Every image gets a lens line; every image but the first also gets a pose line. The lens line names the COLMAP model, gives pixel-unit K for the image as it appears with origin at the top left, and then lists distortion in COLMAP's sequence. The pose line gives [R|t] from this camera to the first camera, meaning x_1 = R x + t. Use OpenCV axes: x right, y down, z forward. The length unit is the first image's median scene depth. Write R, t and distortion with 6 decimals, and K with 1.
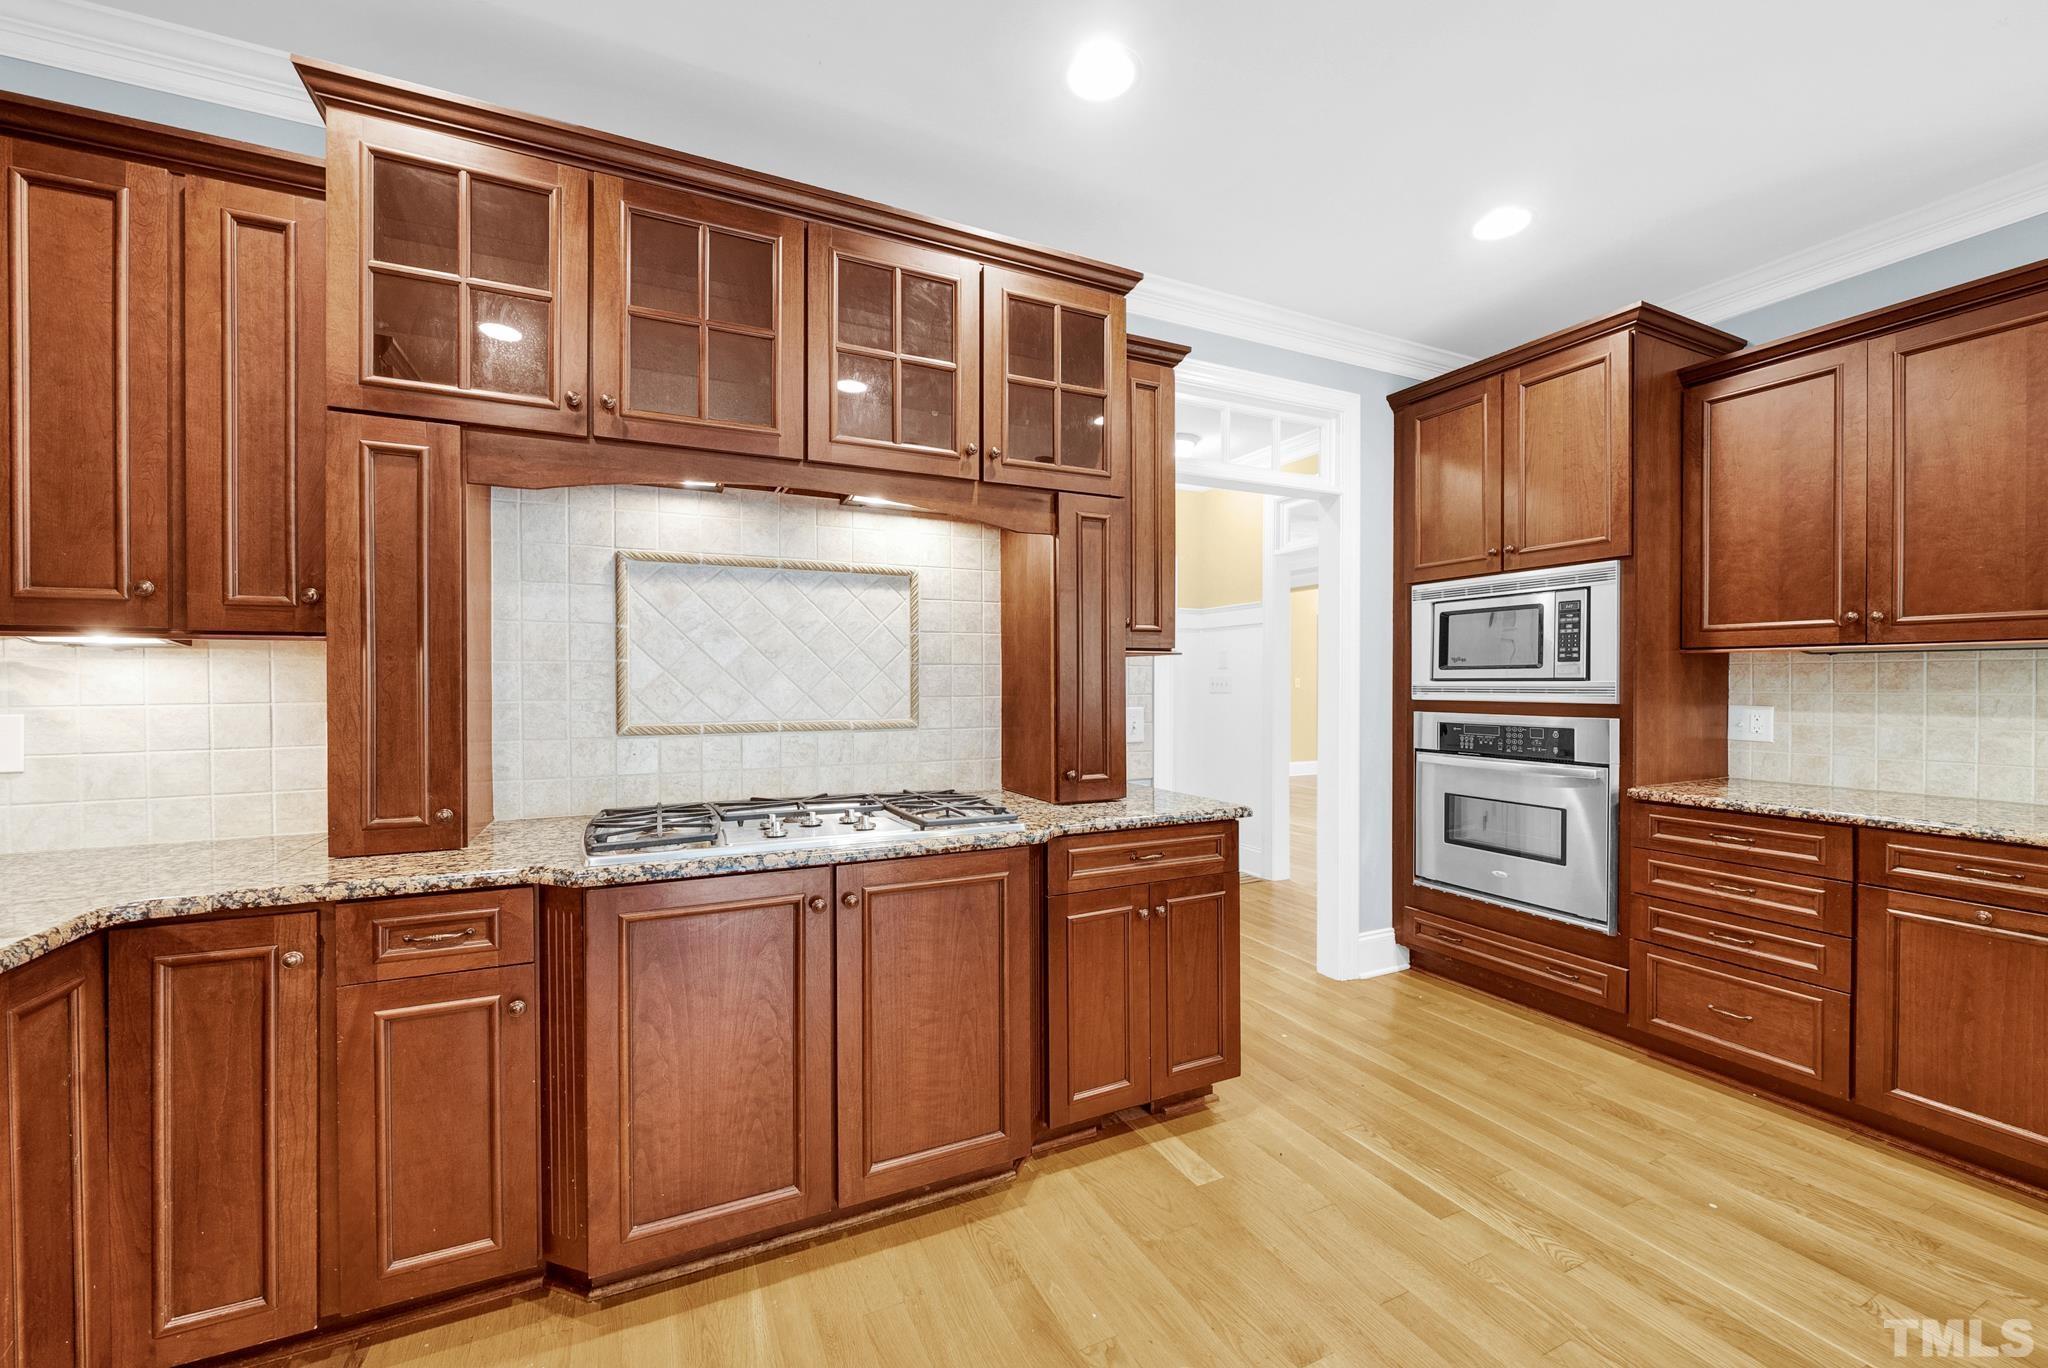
lens RADIAL K [[776.3, 0, 1065.6], [0, 776.3, 683.6], [0, 0, 1]] dist [-0.003863, 0.000111]
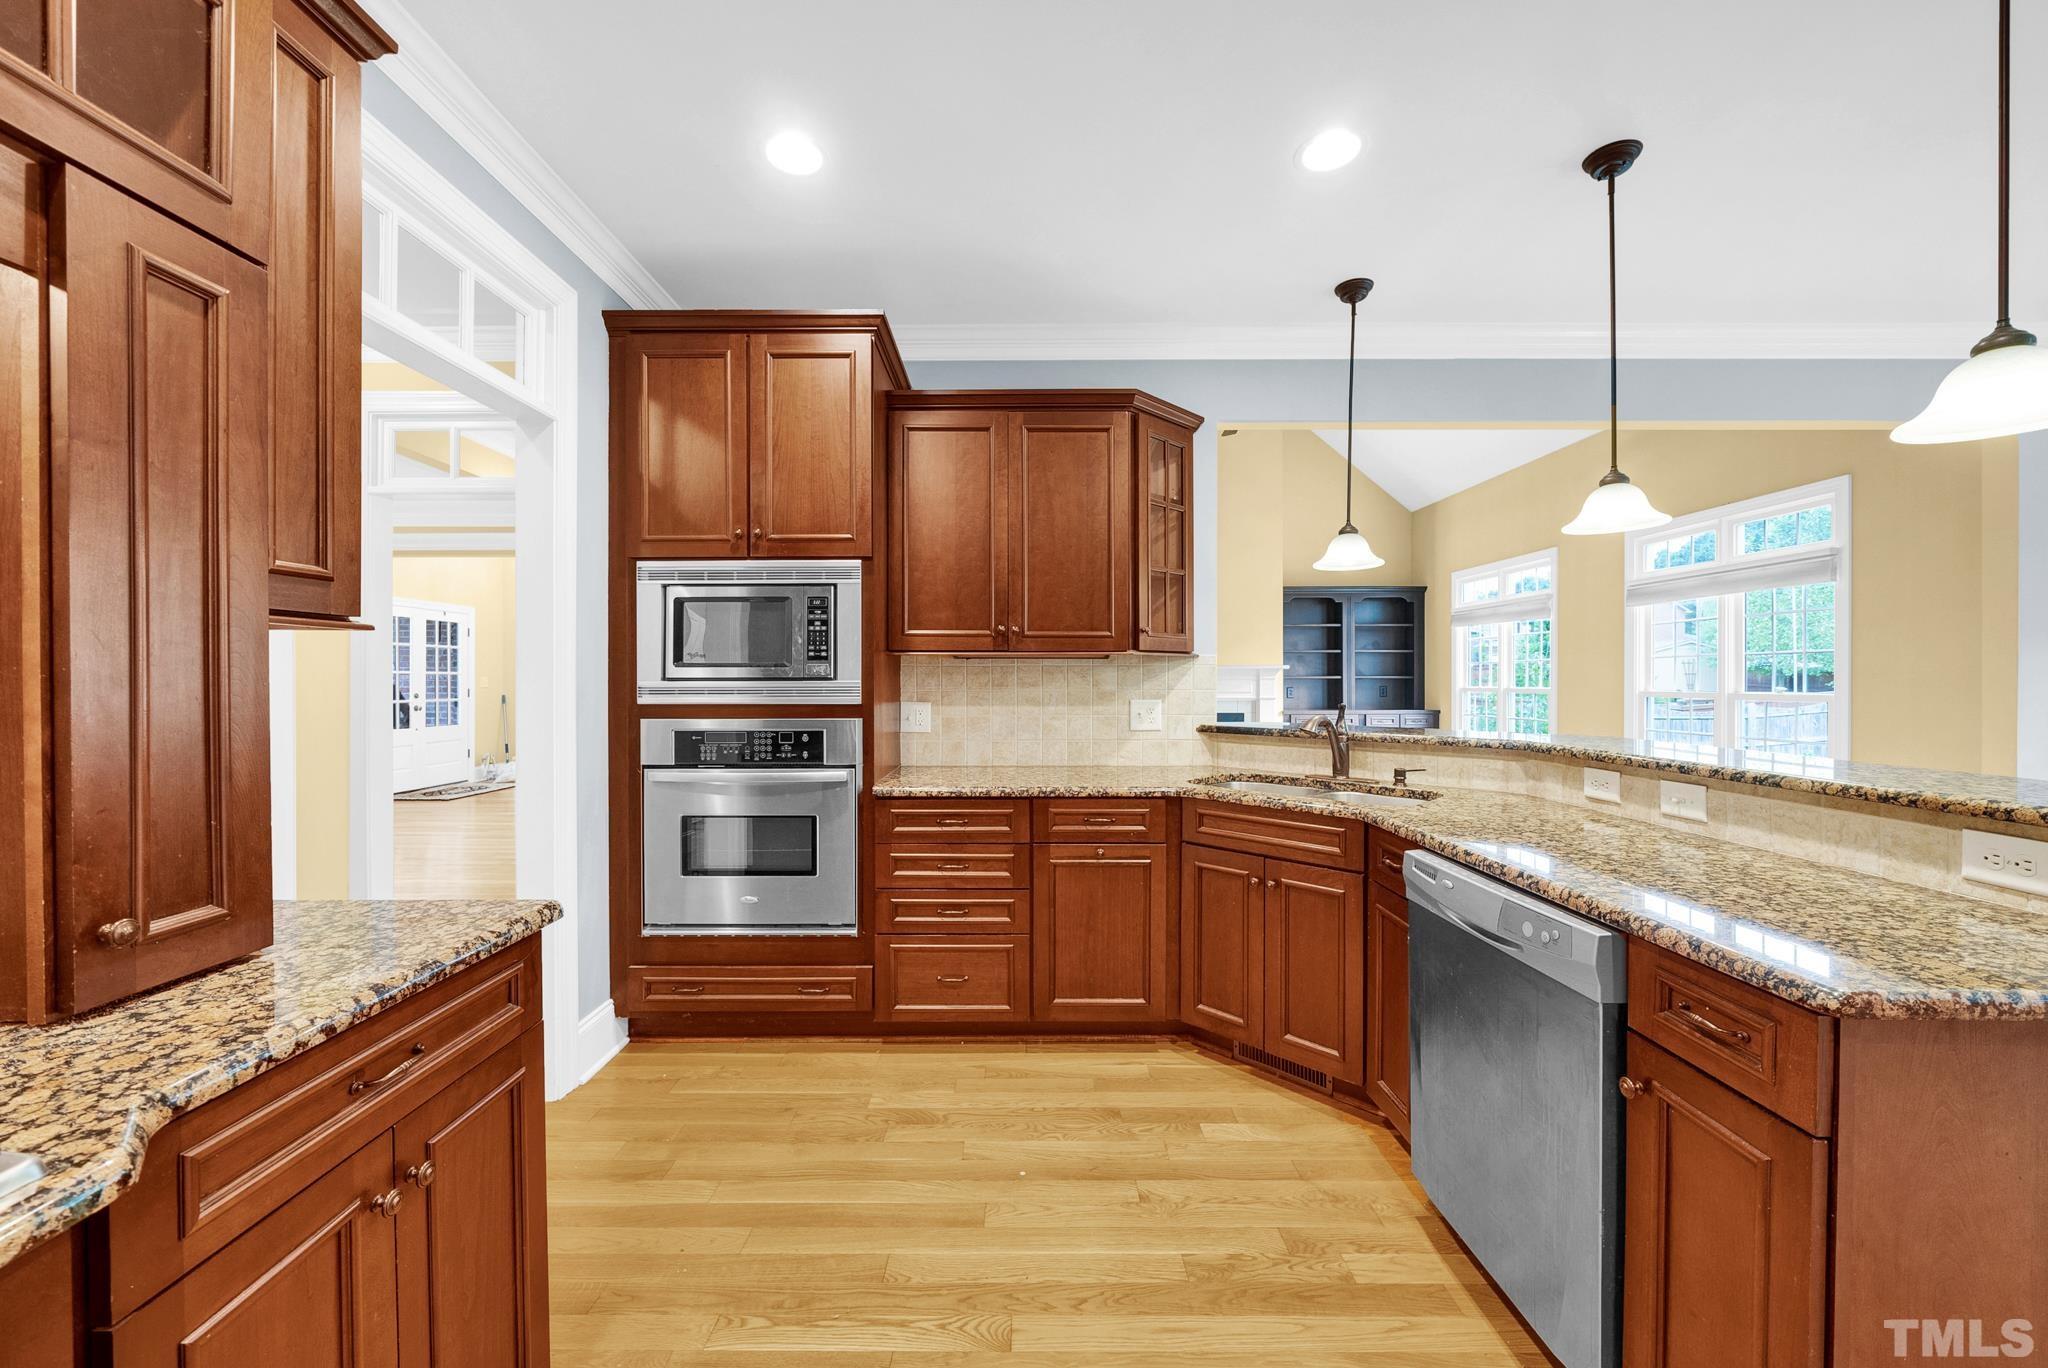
lens RADIAL K [[776.3, 0, 953.0], [0, 776.3, 680.1], [0, 0, 1]] dist [-0.003863, 0.000111]
pose [[0.500335, -0.000203, 0.865832, -0.111646], [0.002925, 0.999995, -0.001455, -0.002606], [-0.865827, 0.003260, 0.500333, 0.450176]]
